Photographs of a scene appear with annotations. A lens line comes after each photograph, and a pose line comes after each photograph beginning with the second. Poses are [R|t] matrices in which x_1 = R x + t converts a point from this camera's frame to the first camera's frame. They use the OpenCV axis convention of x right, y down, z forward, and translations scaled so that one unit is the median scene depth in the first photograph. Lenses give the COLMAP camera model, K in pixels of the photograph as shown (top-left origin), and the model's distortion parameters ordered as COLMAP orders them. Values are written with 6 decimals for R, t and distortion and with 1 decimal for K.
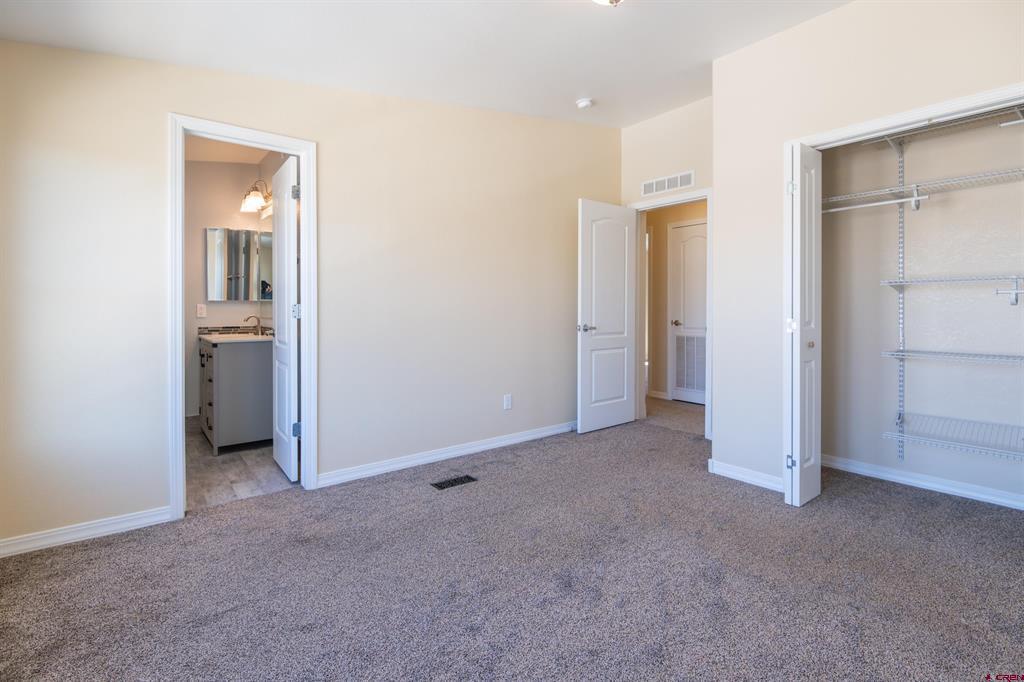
lens RADIAL K [[471.2, 0, 500.4], [0, 471.2, 313.4], [0, 0, 1]] dist [0.002661, -0.004927]
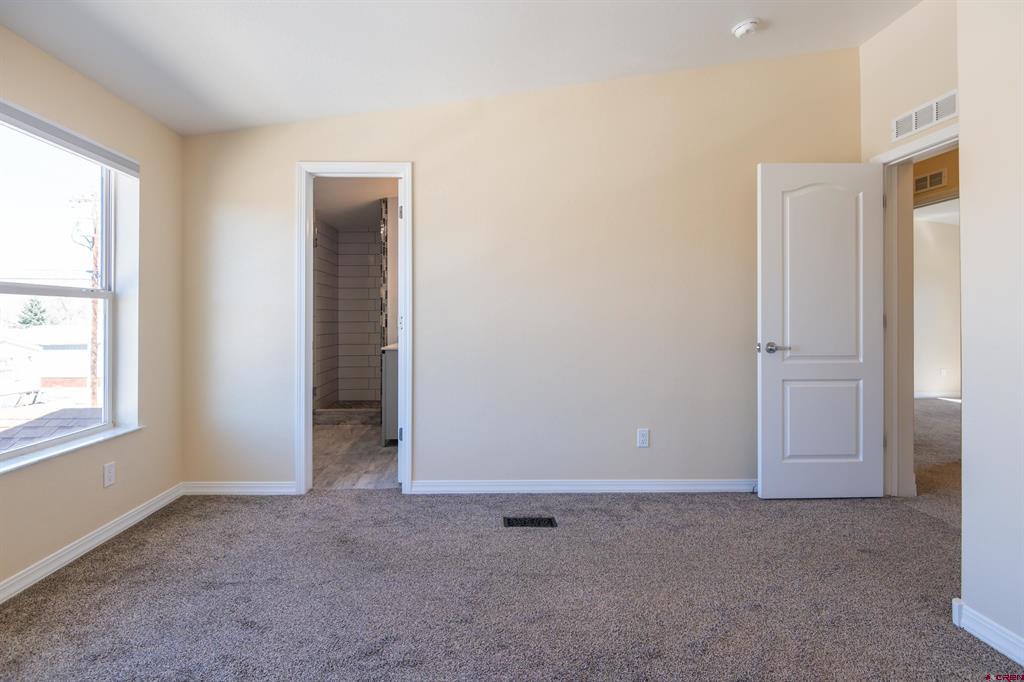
lens RADIAL K [[471.2, 0, 479.5], [0, 471.2, 317.7], [0, 0, 1]] dist [0.002661, -0.004927]
pose [[0.798924, -0.004866, -0.601413, 0.335968], [-0.004109, 0.999900, -0.013549, -0.002534], [0.601418, 0.013296, 0.798824, 0.243835]]
